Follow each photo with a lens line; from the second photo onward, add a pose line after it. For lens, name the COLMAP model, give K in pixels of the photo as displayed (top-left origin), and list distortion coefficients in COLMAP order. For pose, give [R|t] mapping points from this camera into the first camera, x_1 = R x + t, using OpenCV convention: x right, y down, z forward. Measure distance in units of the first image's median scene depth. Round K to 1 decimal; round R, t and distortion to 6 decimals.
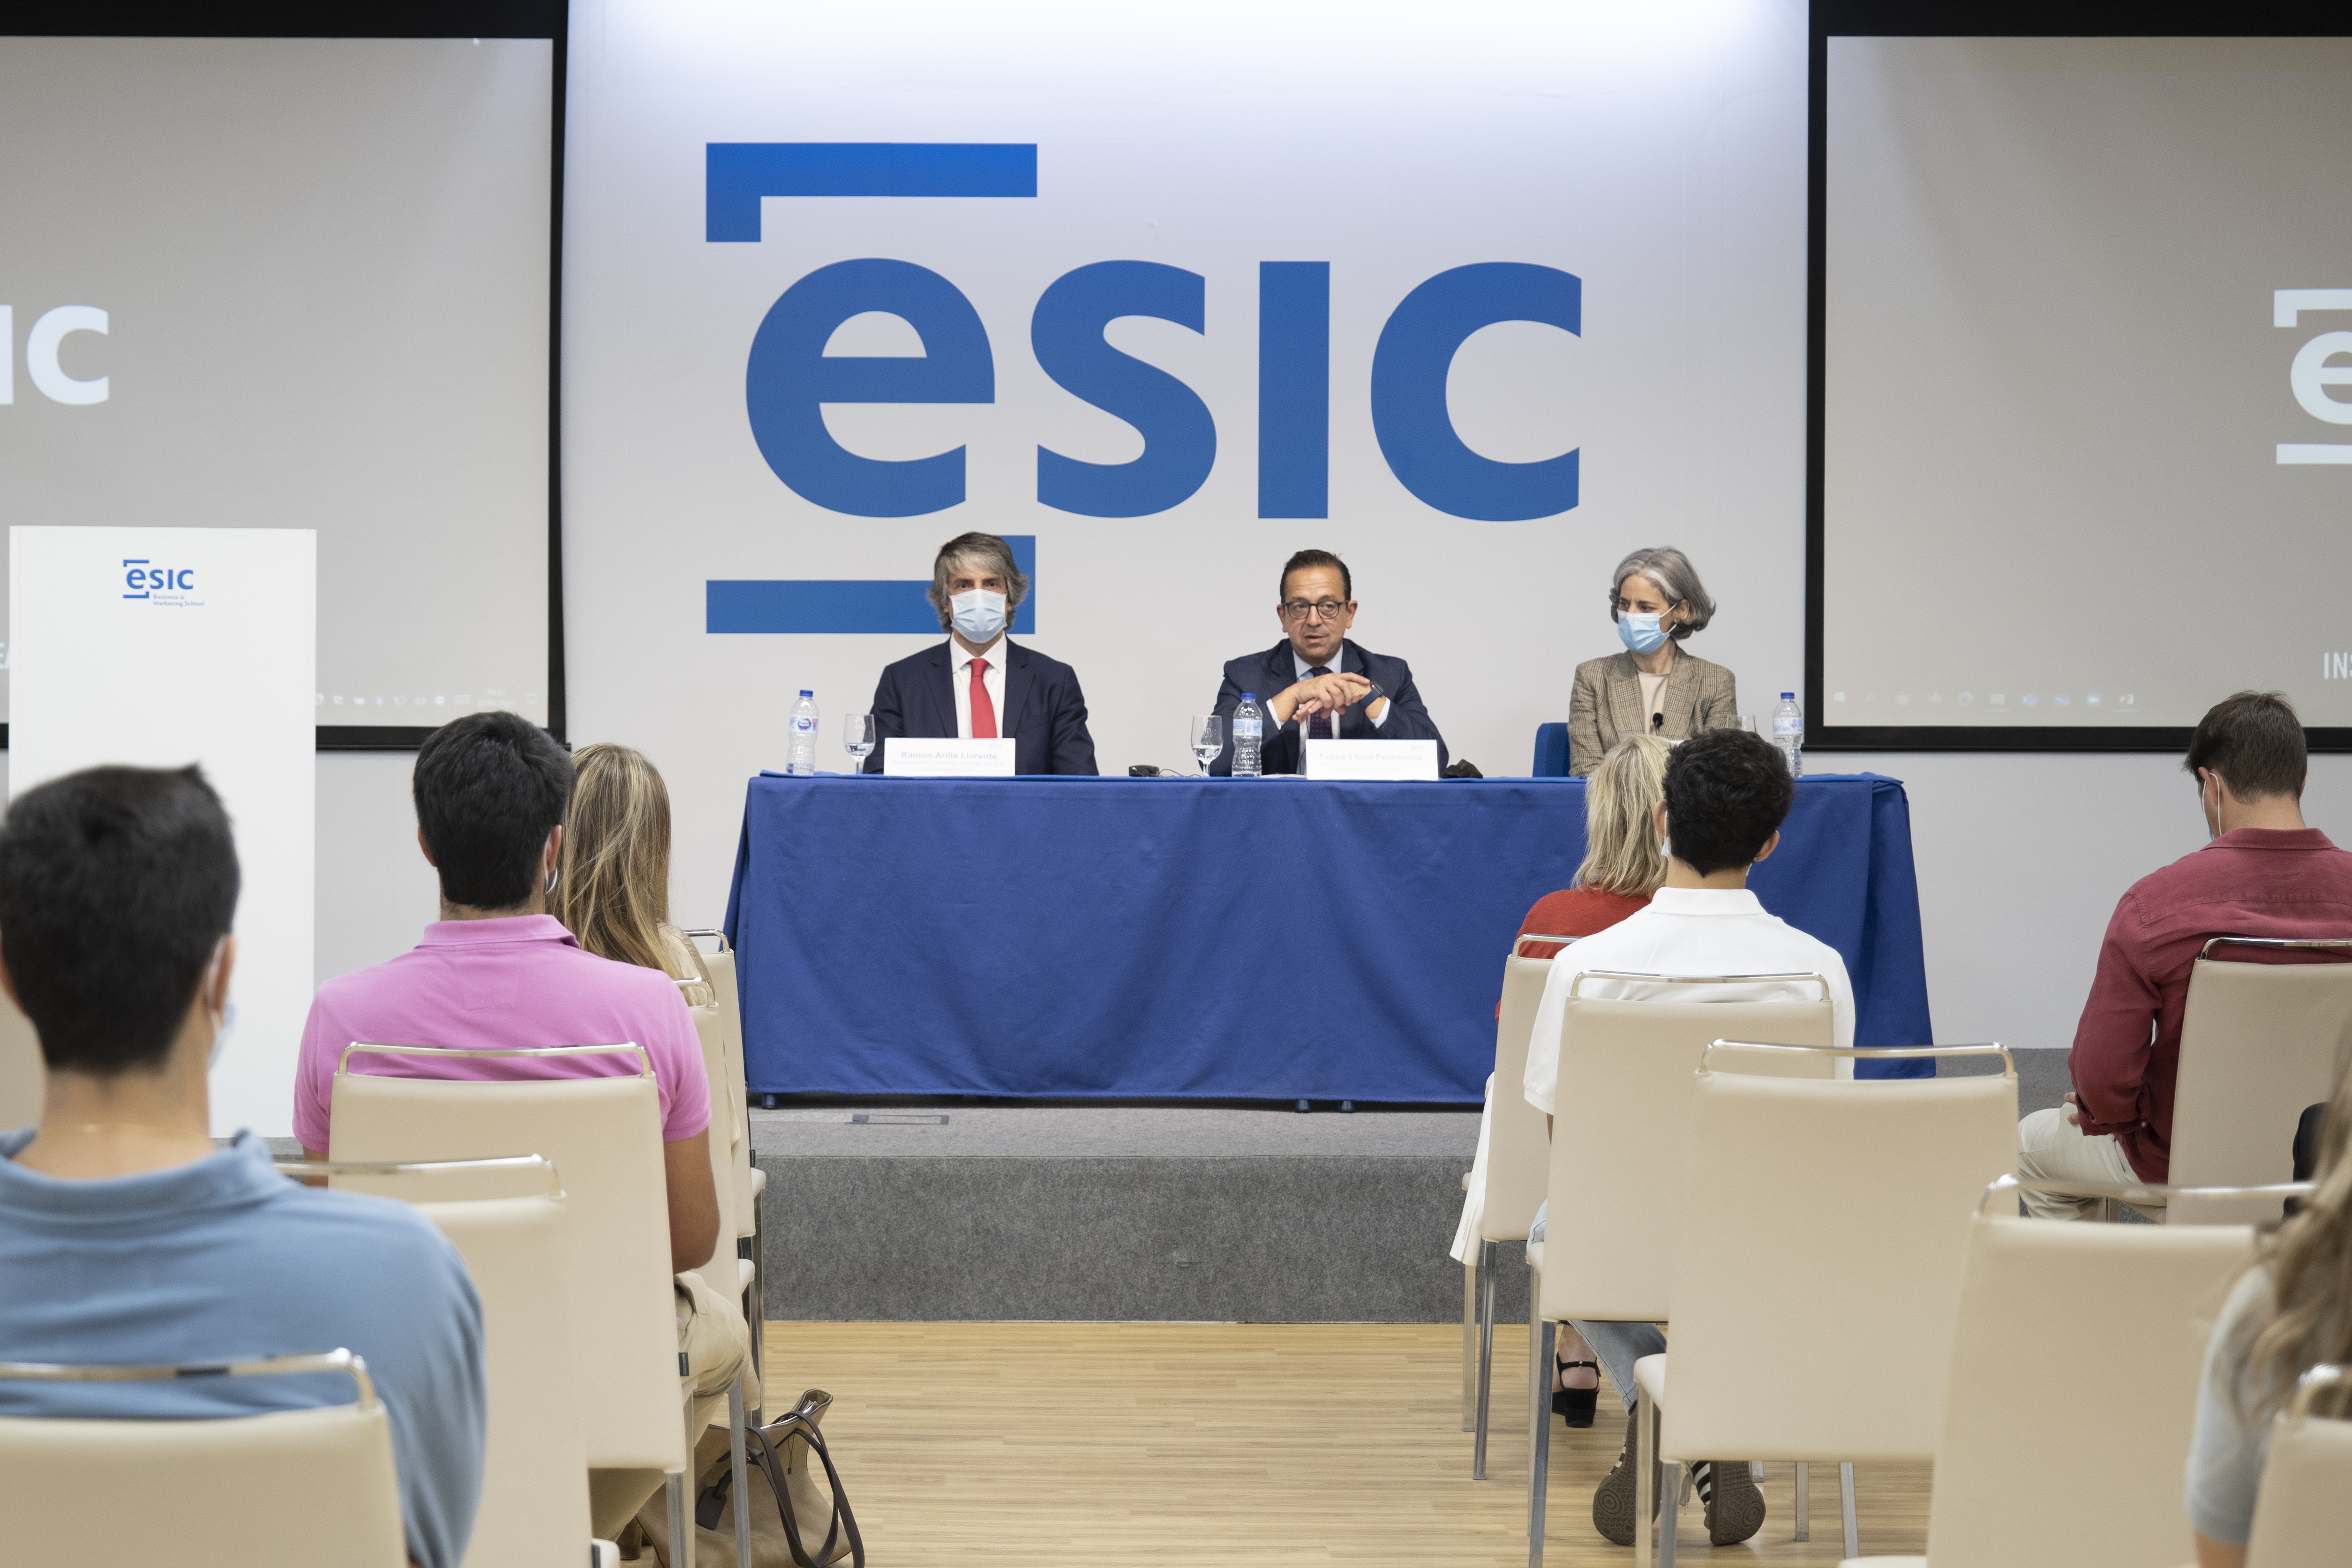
lens RADIAL K [[3334.9, 0, 1171.9], [0, 3334.9, 667.7], [0, 0, 1]] dist [-0.092205, -0.000457]
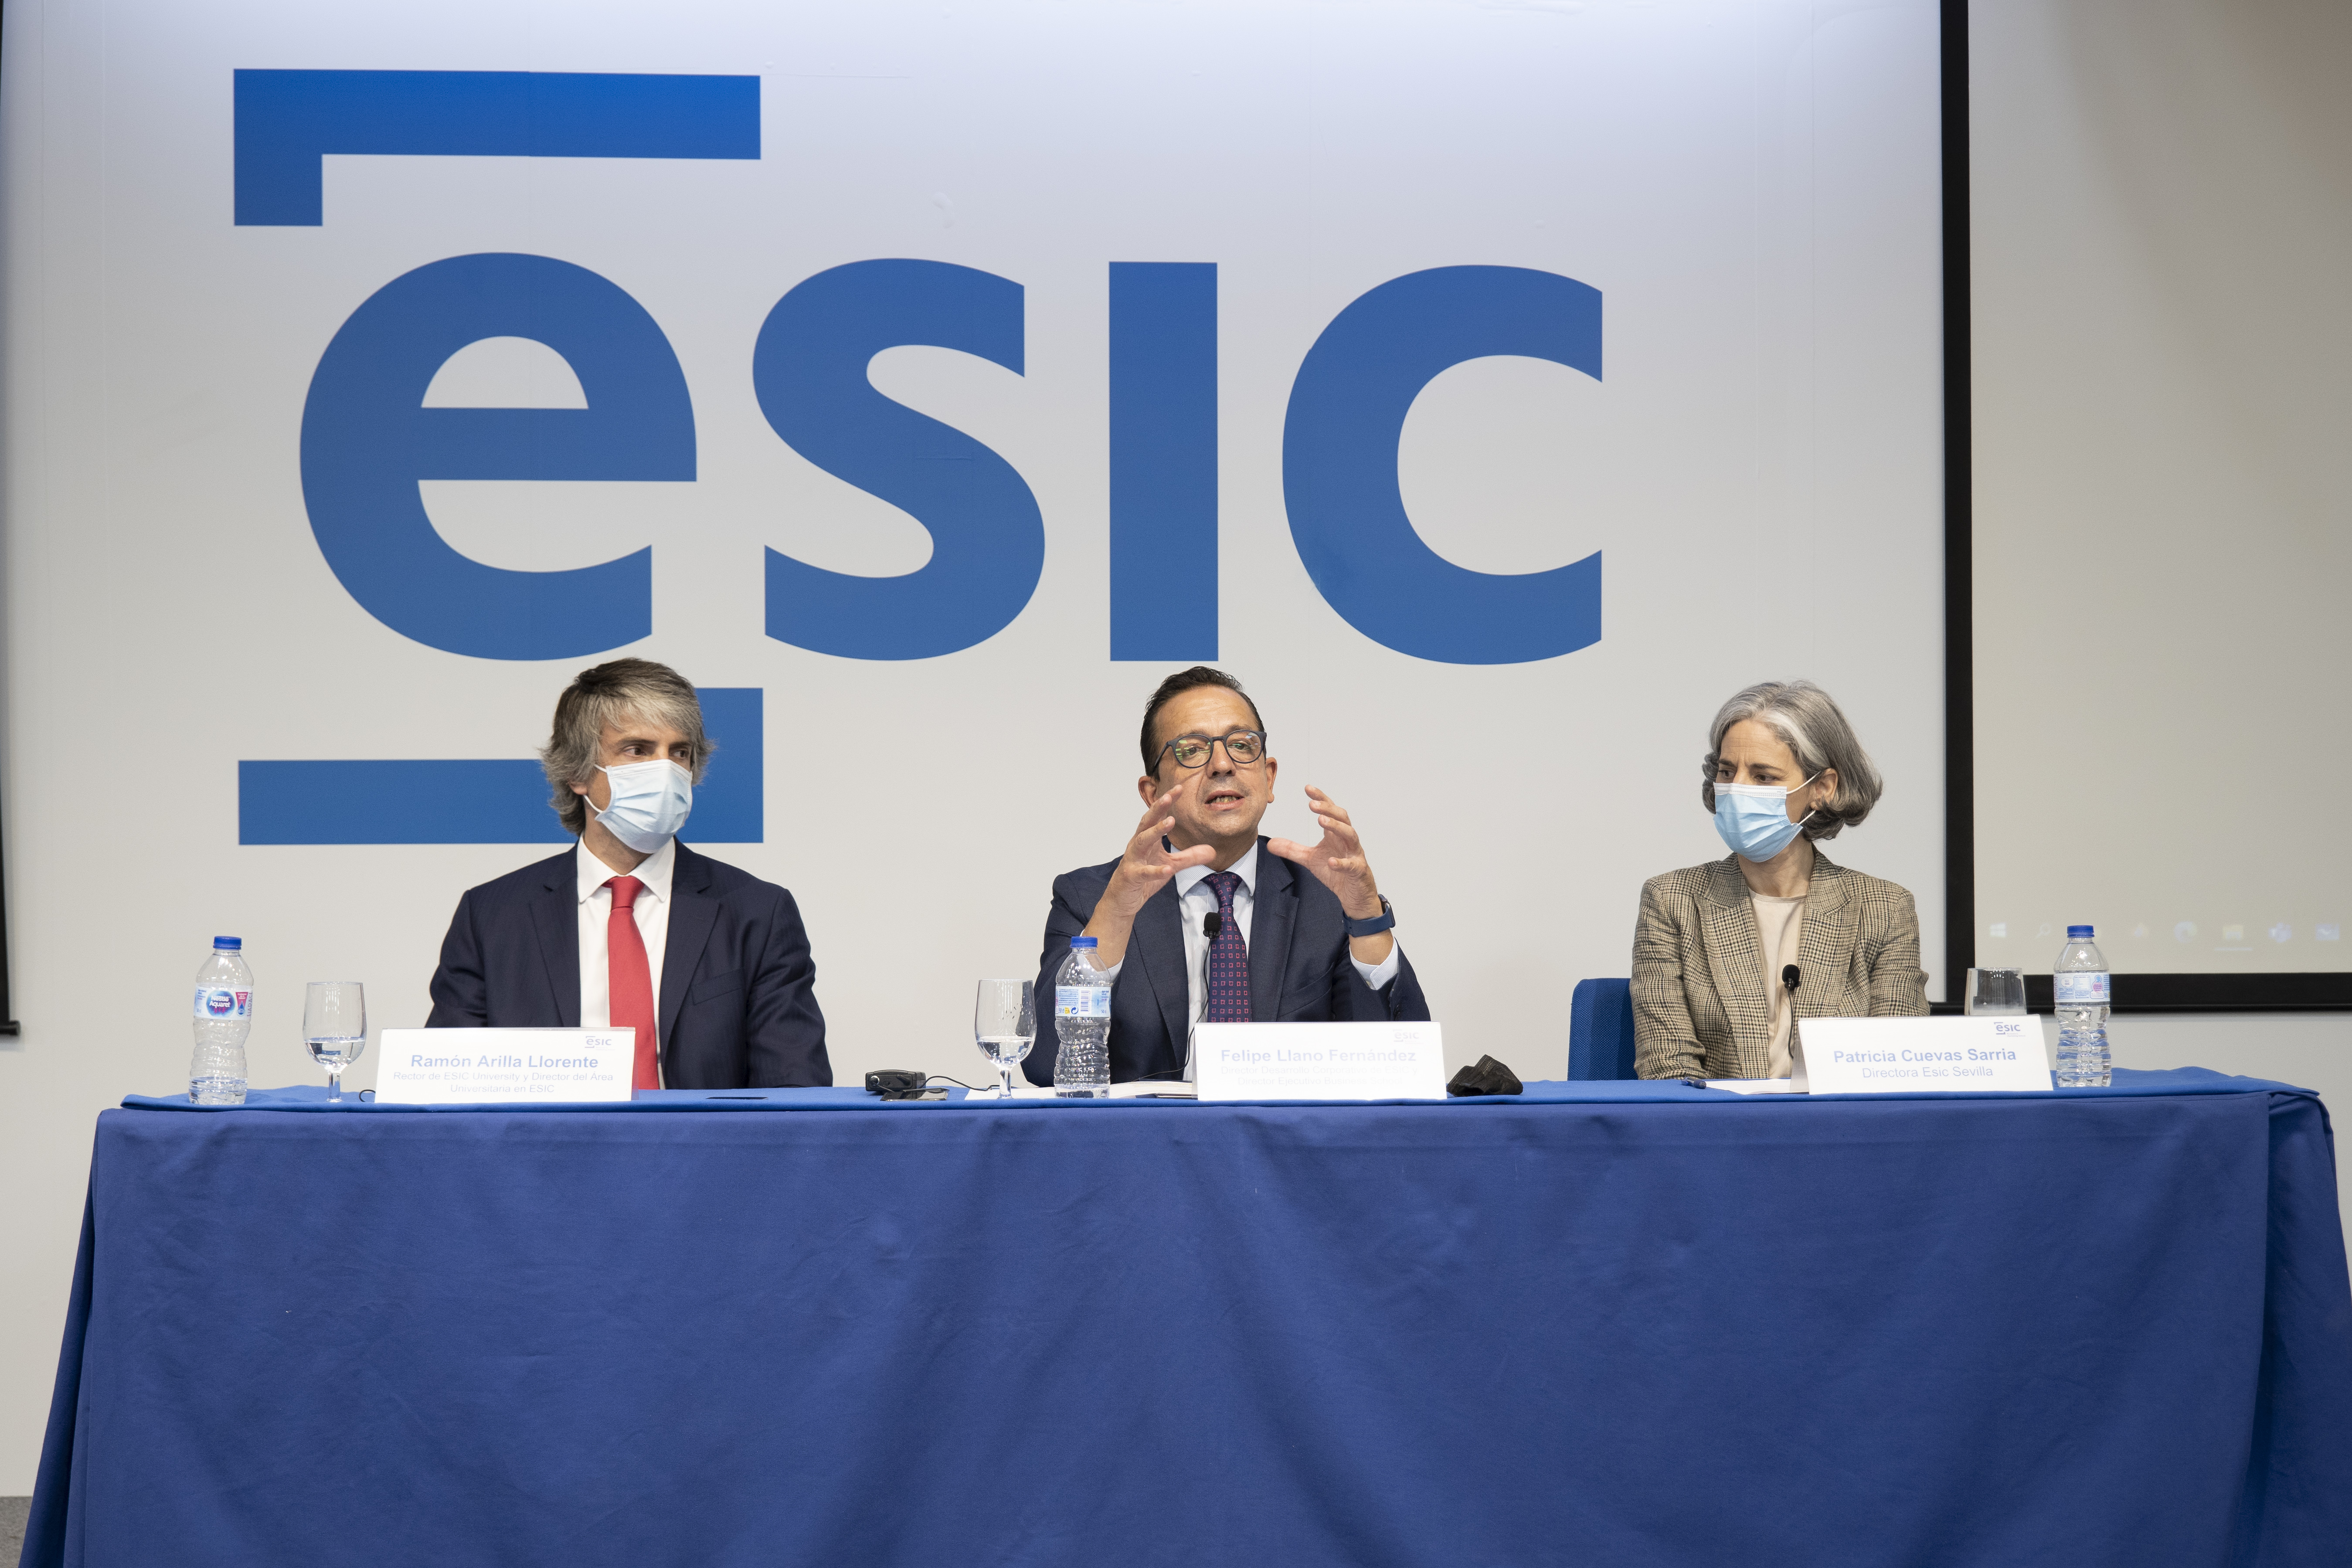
lens RADIAL K [[3168.0, 0, 1174.6], [0, 3168.0, 828.2], [0, 0, 1]] dist [-0.015419, -0.031977]
pose [[0.999125, -0.006415, 0.041338, 0.014641], [0.007347, 0.999721, -0.022441, 0.001639], [-0.041183, 0.022725, 0.998893, 0.443497]]
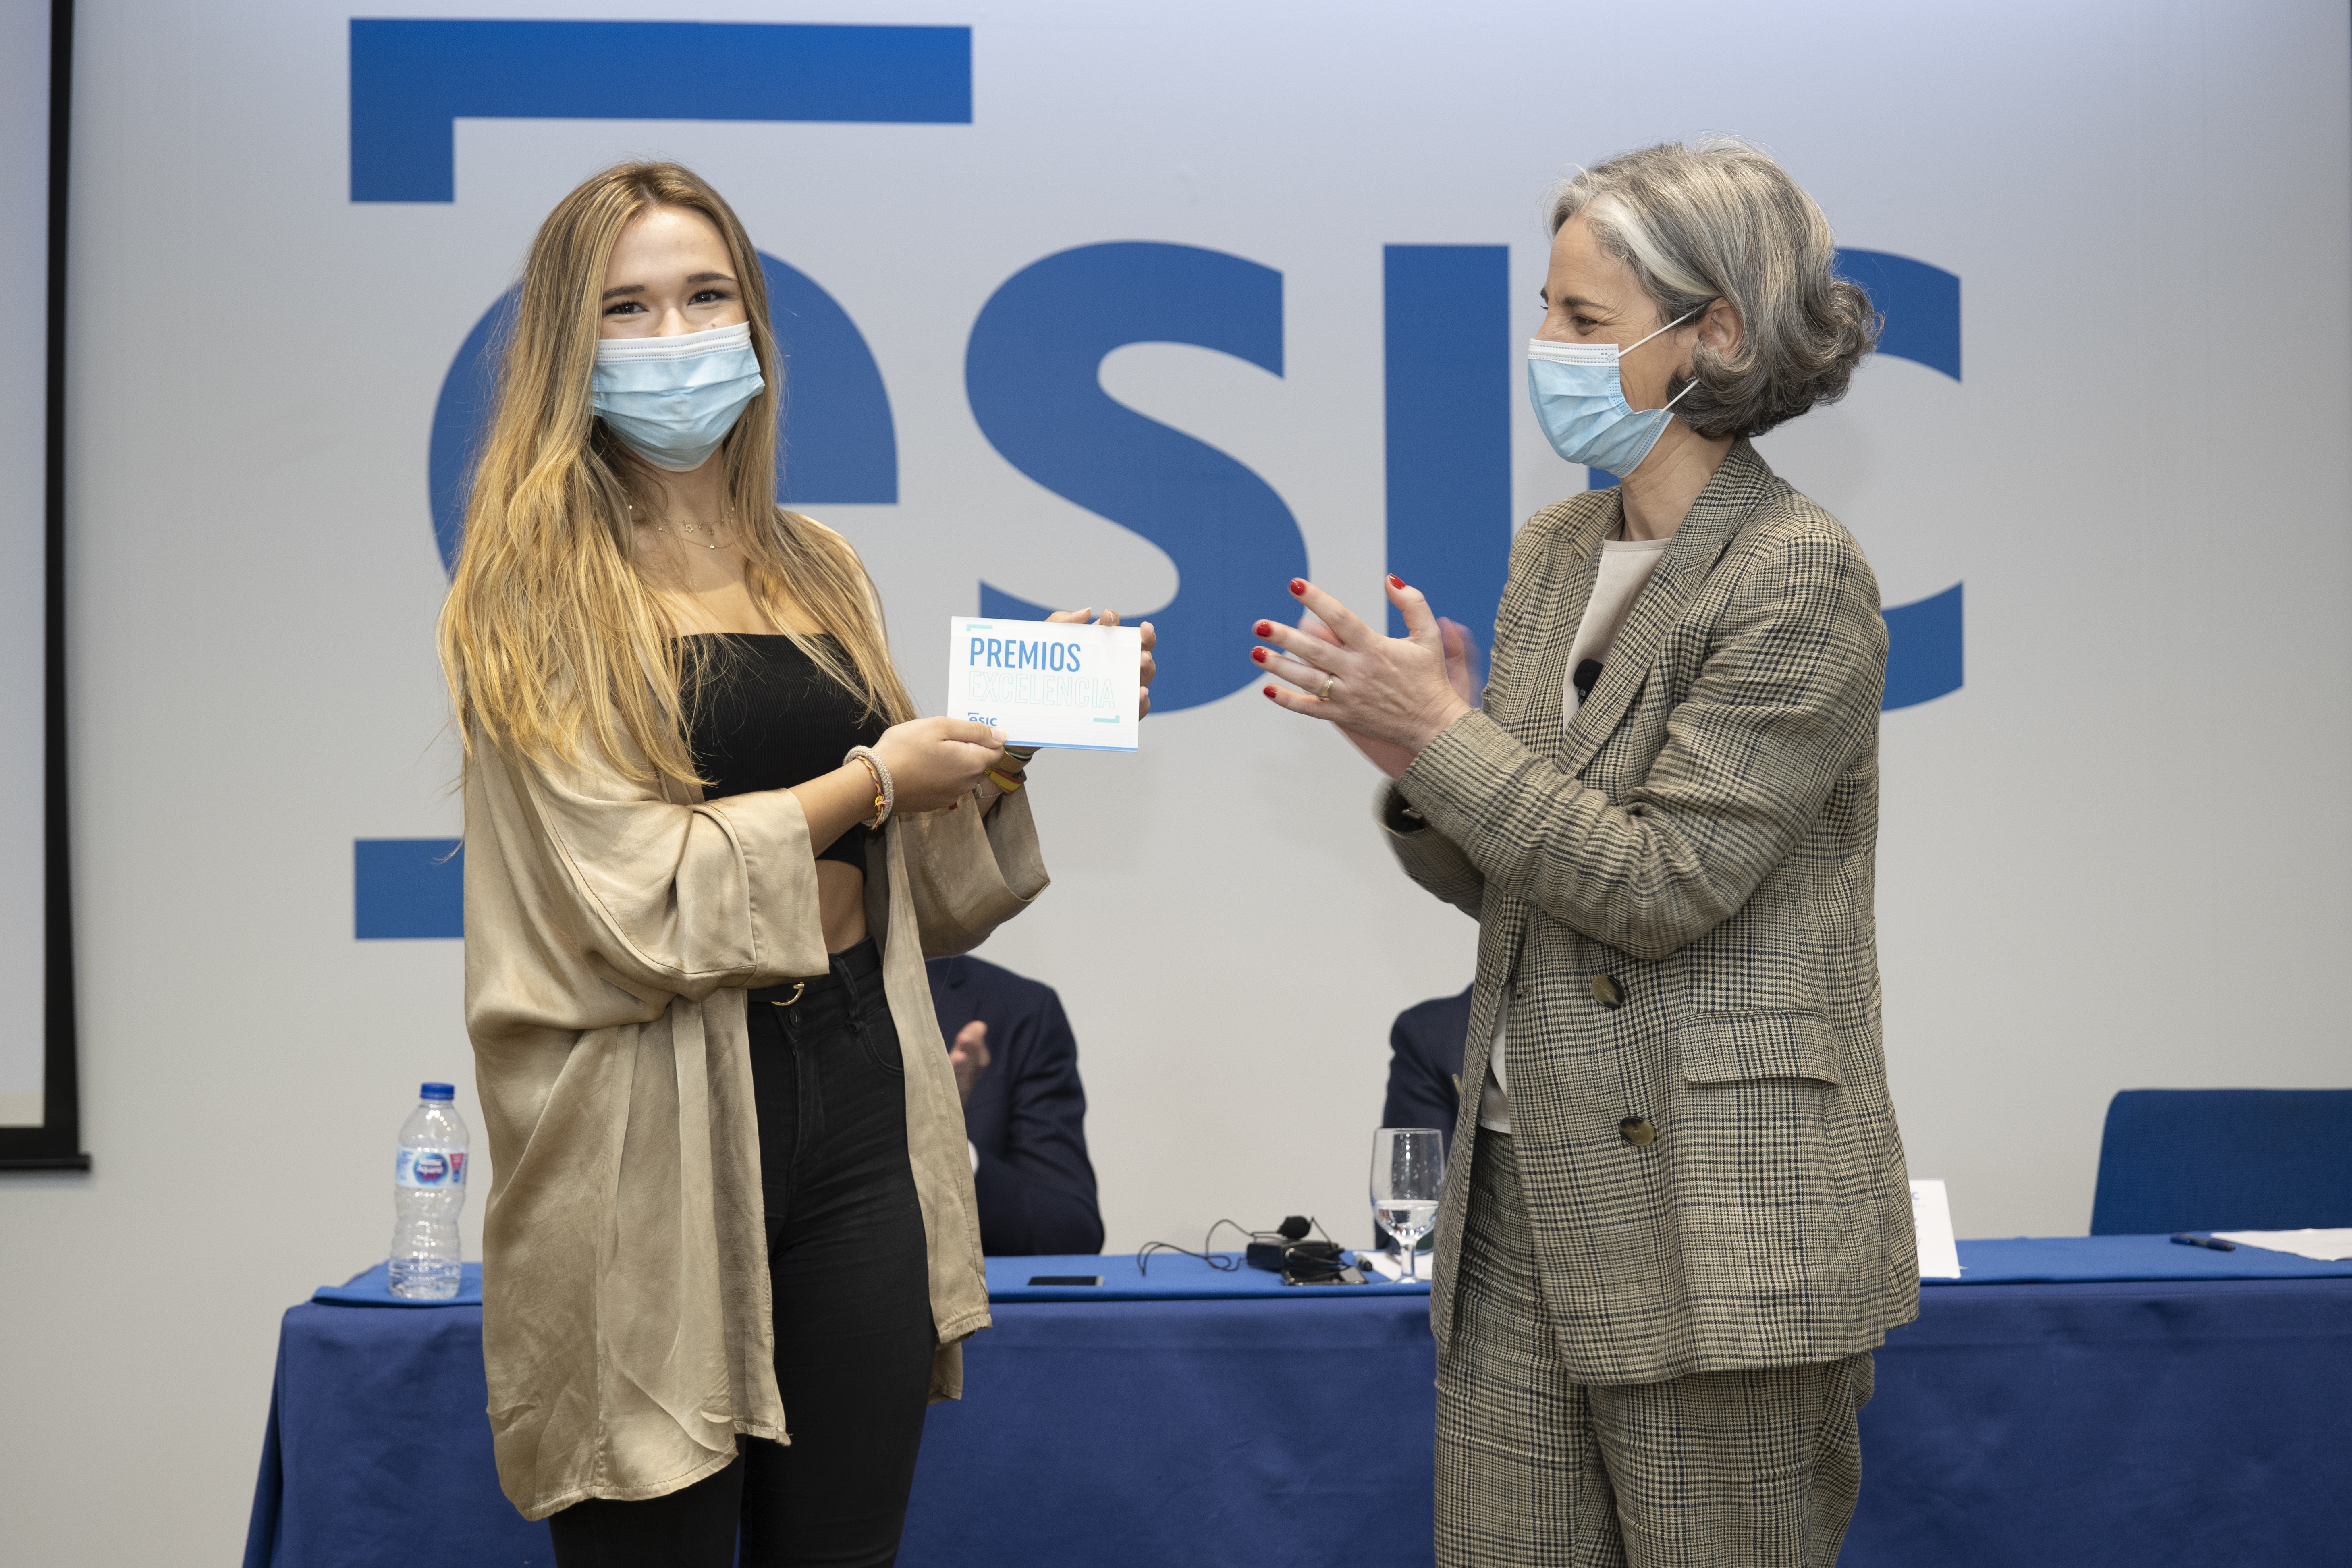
lens RADIAL K [[3484.8, 0, 1217.7], [0, 3484.8, 776.4], [0, 0, 1]] dist [0.020829, -0.021597]
pose [[0.999273, -0.009235, 0.036992, -0.025679], [0.011098, 0.998664, -0.050476, -0.007425], [-0.036476, 0.050850, 0.998040, 0.496845]]
